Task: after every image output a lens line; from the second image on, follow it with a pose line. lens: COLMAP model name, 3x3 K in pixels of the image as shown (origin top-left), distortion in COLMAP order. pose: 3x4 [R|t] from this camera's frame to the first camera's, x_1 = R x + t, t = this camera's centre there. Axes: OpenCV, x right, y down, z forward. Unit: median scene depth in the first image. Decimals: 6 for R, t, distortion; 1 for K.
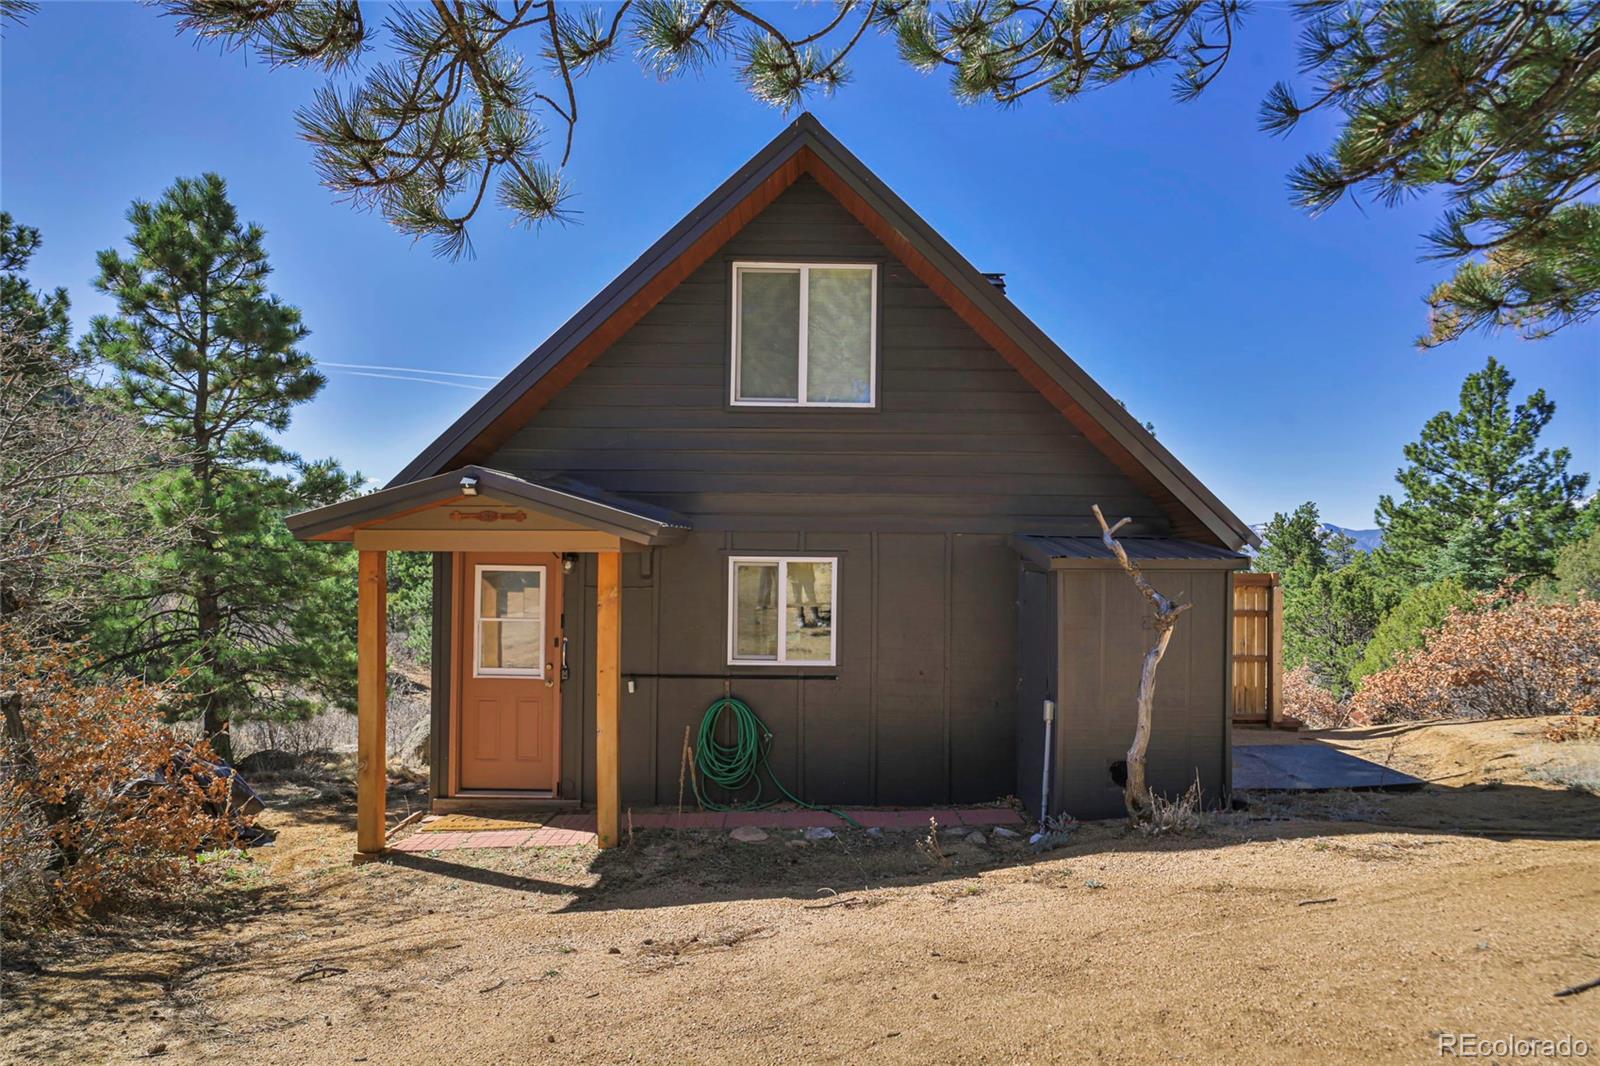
lens RADIAL K [[913.0, 0, 807.2], [0, 913.0, 547.8], [0, 0, 1]] dist [-0.035094, 0.008411]
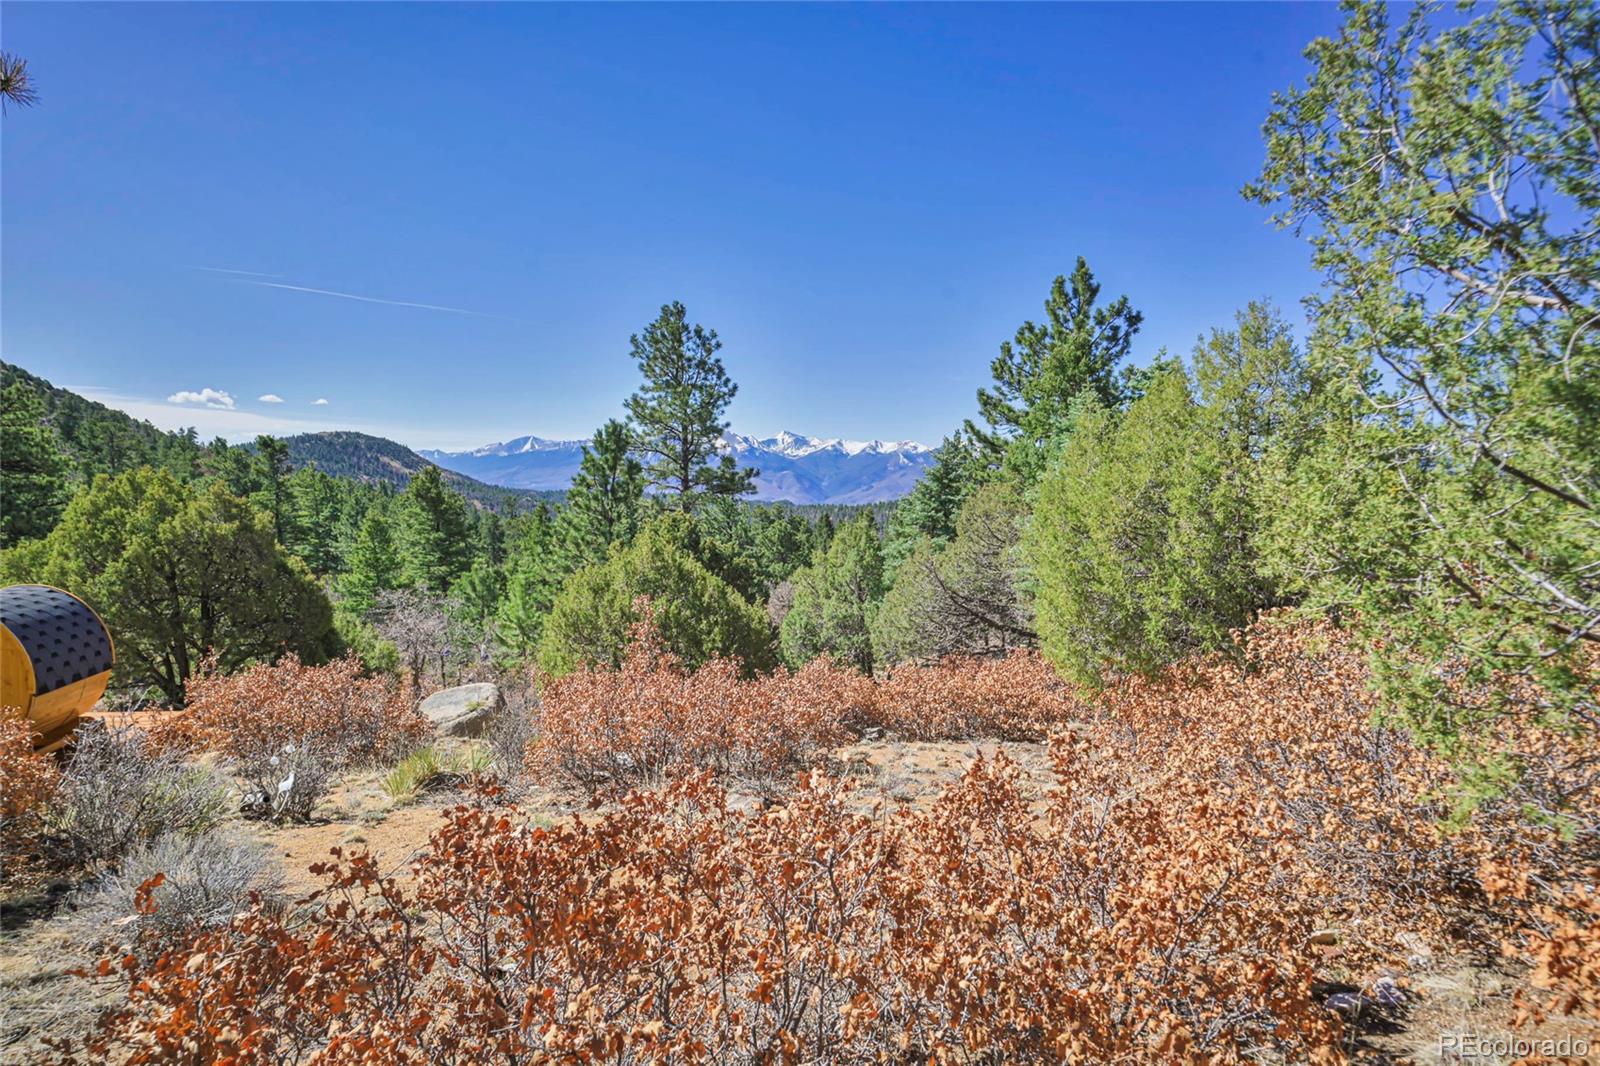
lens RADIAL K [[913.0, 0, 807.2], [0, 913.0, 547.8], [0, 0, 1]] dist [-0.035094, 0.008411]
pose [[0.995063, -0.000606, 0.099239, 2.025060], [-0.007302, 0.996824, 0.079307, -0.022811], [-0.098972, -0.079640, 0.991898, 0.732590]]
